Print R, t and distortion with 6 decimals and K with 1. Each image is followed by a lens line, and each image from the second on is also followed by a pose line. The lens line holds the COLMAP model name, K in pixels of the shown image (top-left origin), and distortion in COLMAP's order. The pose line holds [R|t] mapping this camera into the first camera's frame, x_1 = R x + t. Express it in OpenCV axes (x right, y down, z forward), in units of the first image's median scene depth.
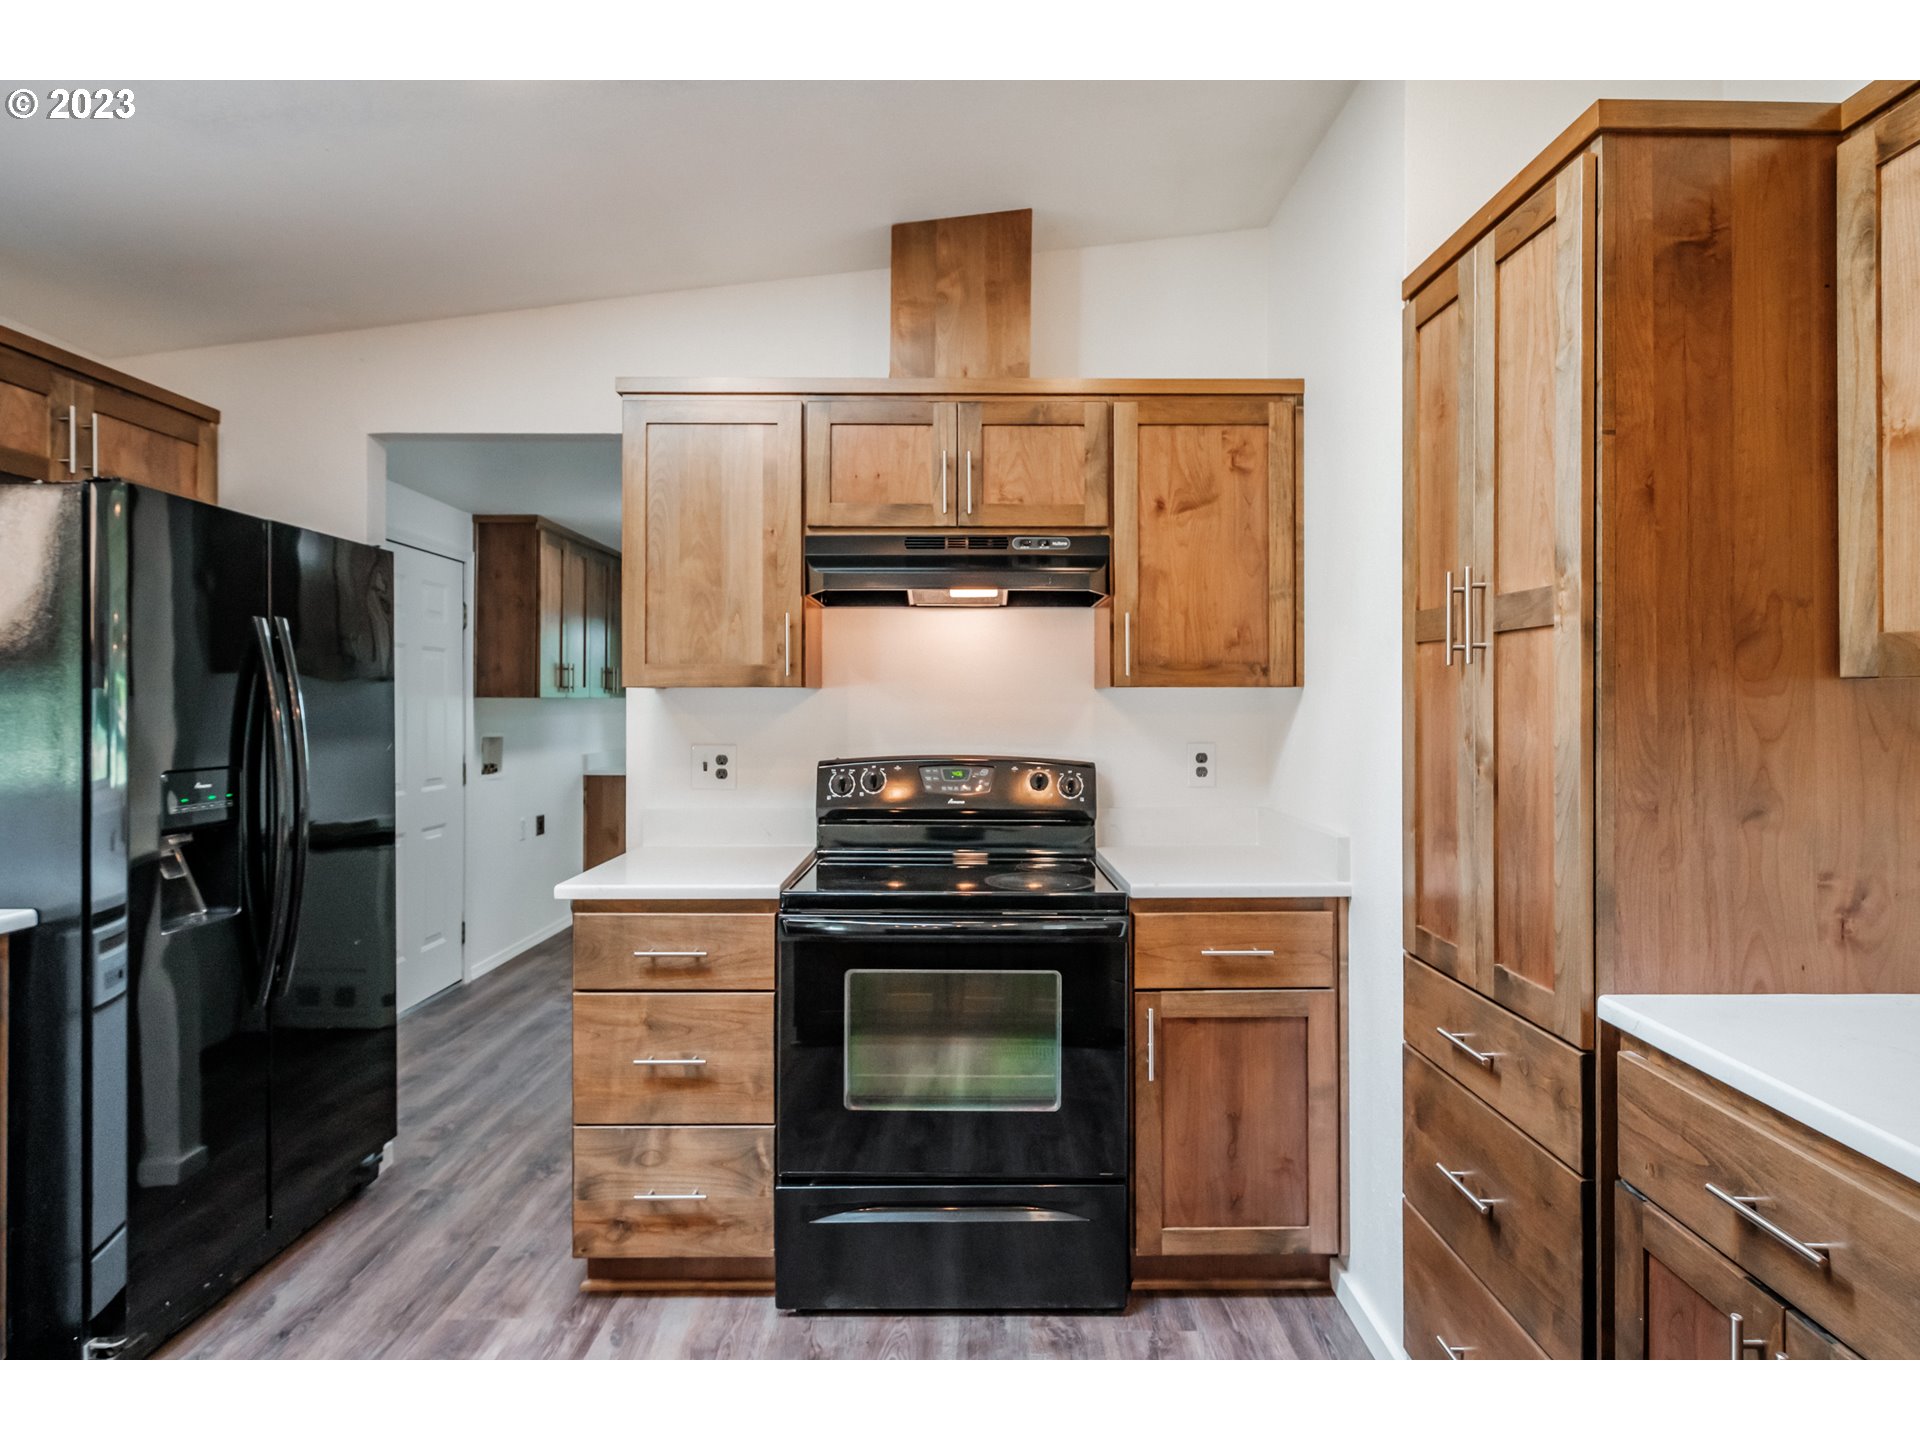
lens RADIAL K [[1015.5, 0, 963.2], [0, 1015.5, 705.5], [0, 0, 1]] dist [-0.007872, -0.000554]
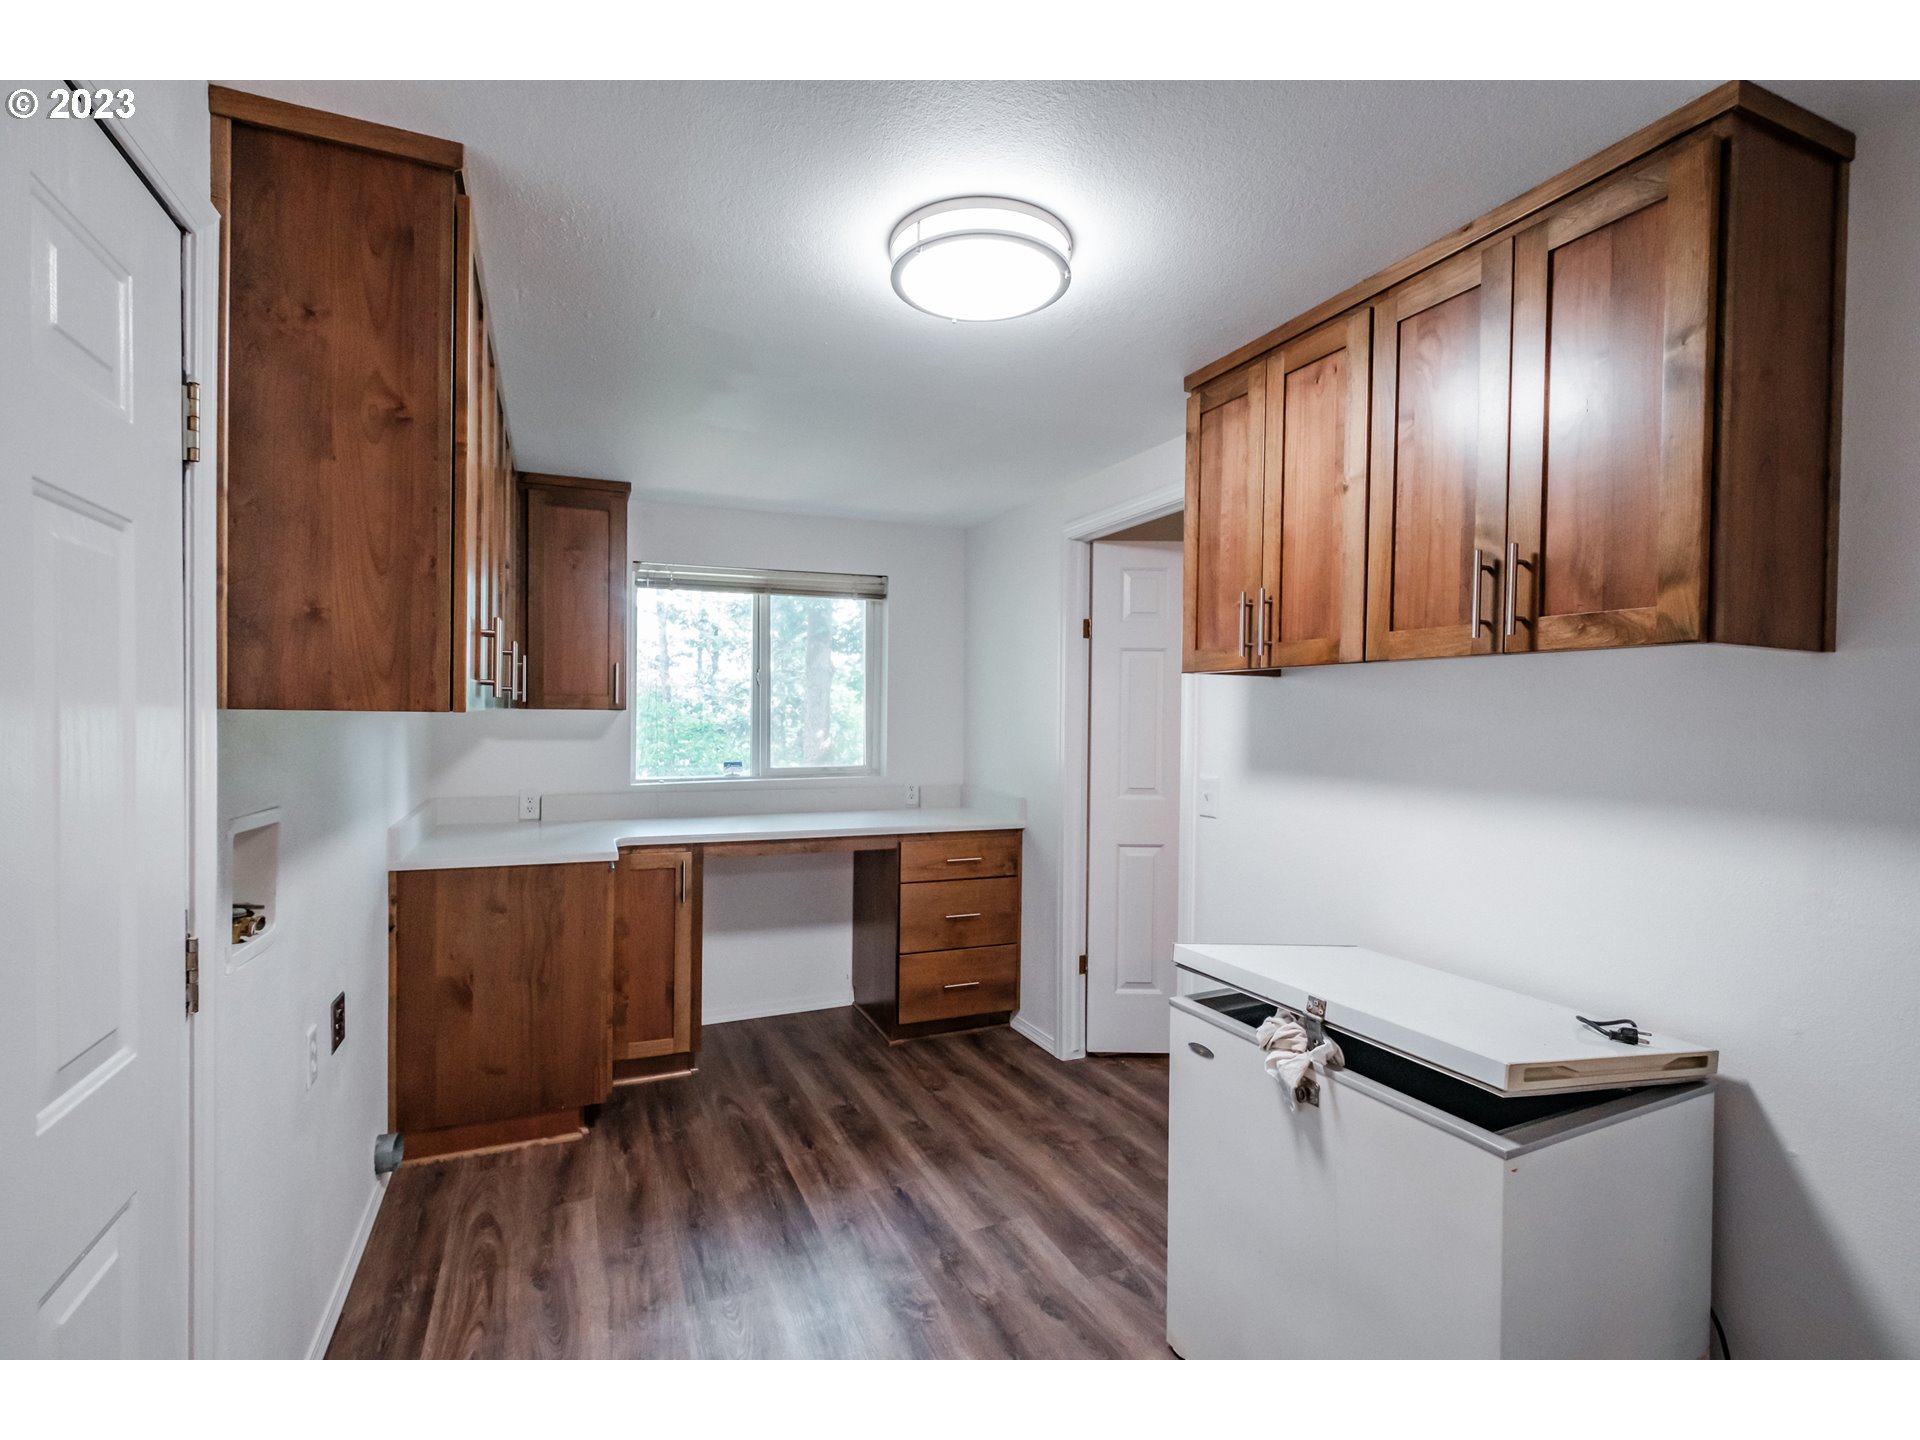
lens RADIAL K [[889.9, 0, 955.4], [0, 889.9, 720.7], [0, 0, 1]] dist [0.002030, 0.000869]
pose [[0.919984, -0.001541, 0.391953, -0.707858], [-0.001673, 0.999968, 0.007856, -0.013538], [-0.391952, -0.007883, 0.919952, 1.237652]]
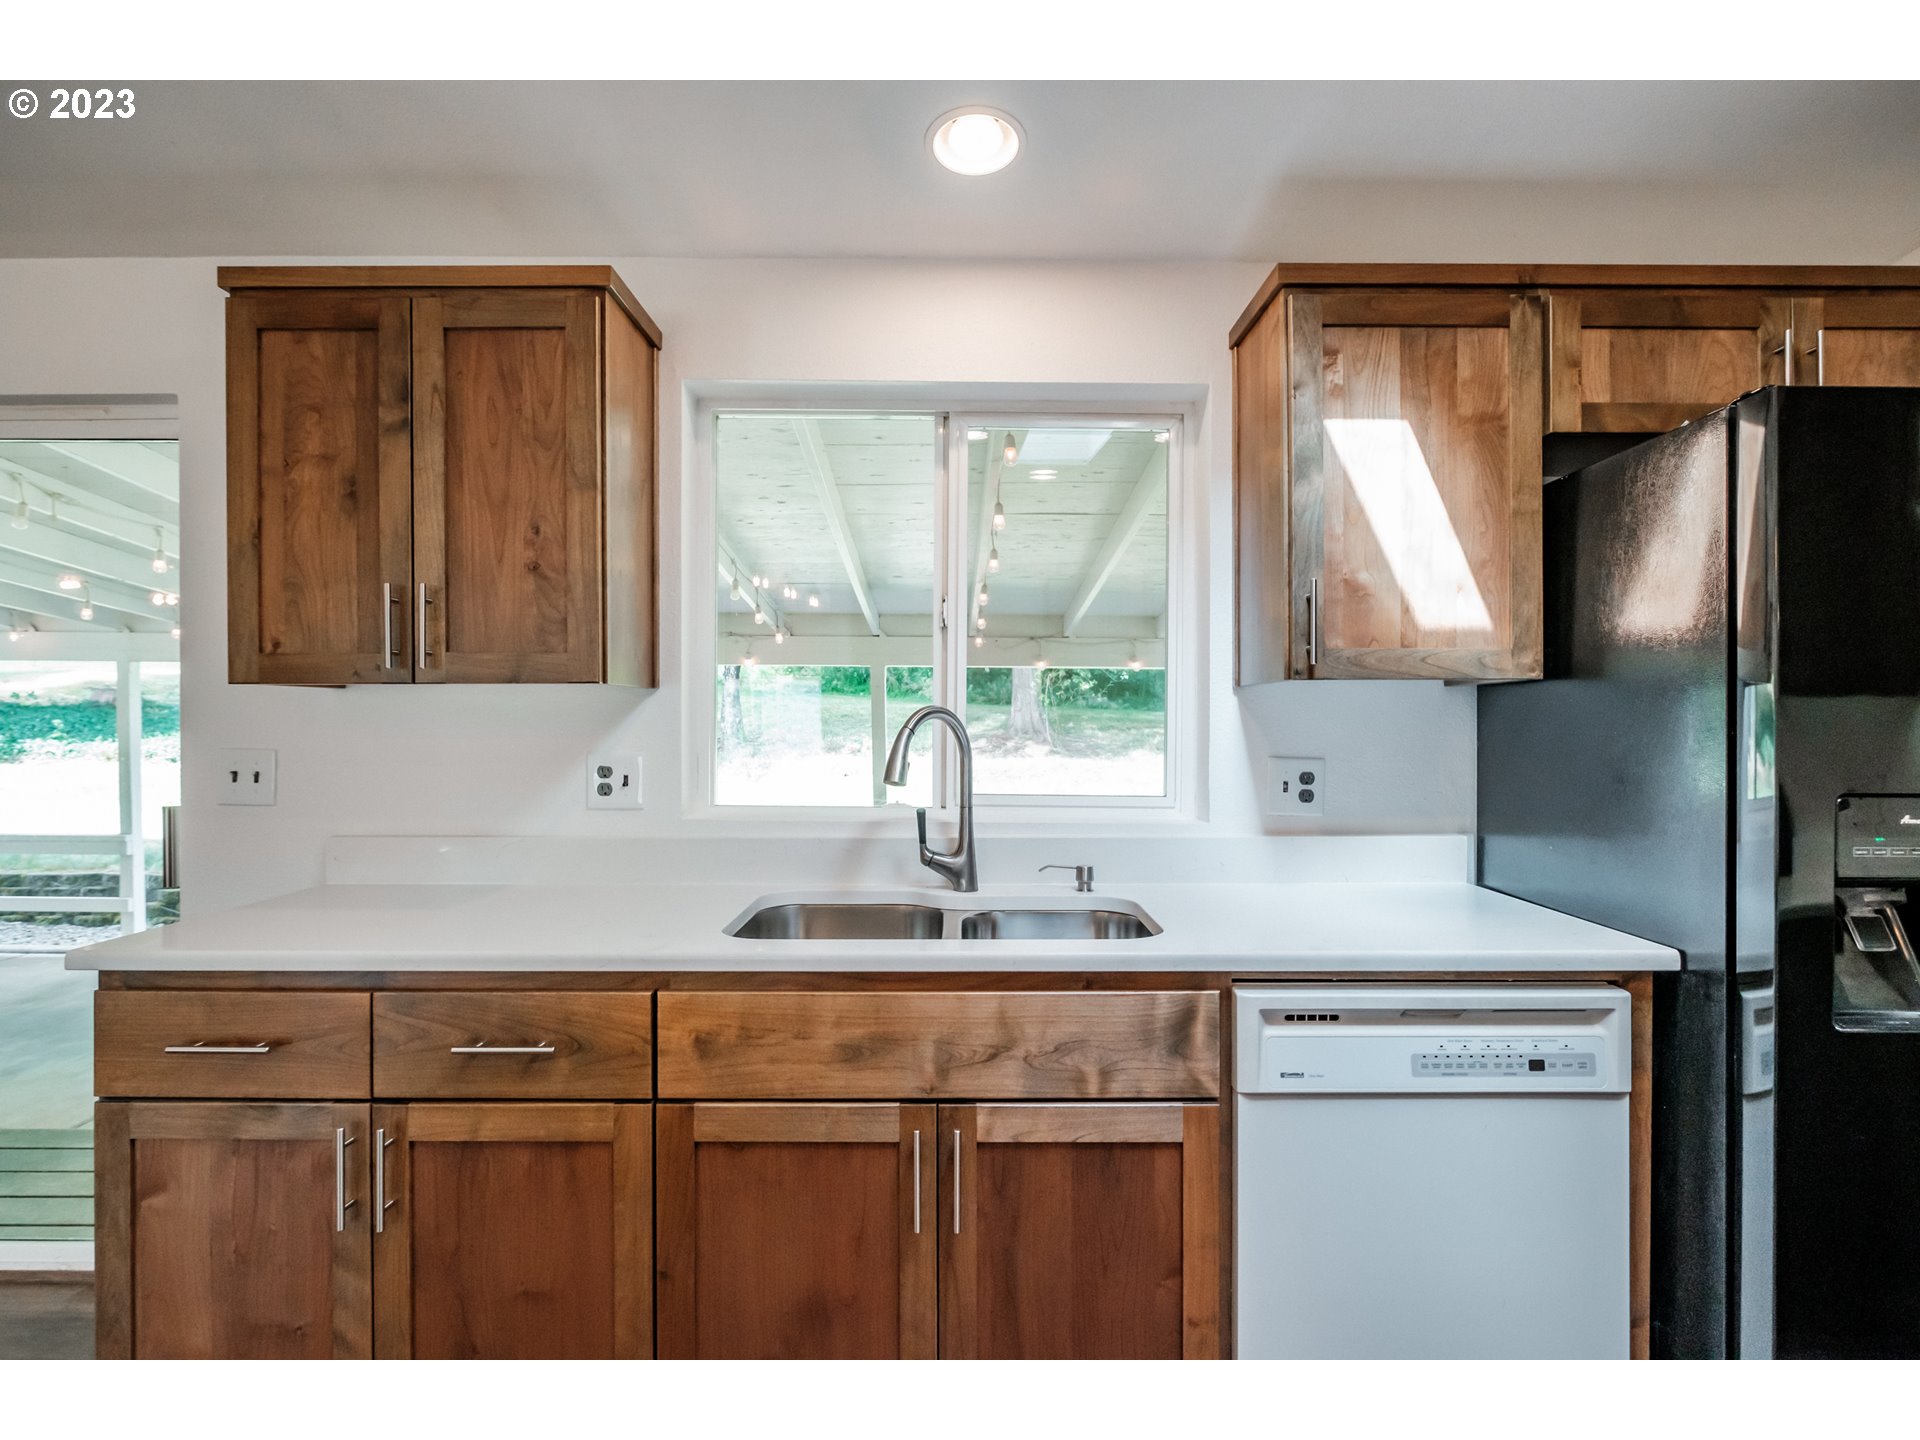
lens RADIAL K [[1015.5, 0, 960.3], [0, 1015.5, 716.2], [0, 0, 1]] dist [-0.007872, -0.000554]
pose [[0.004335, 0.001585, -0.999989, -0.078726], [-0.002750, 0.999995, 0.001573, 0.009756], [0.999987, 0.002744, 0.004339, 0.317583]]
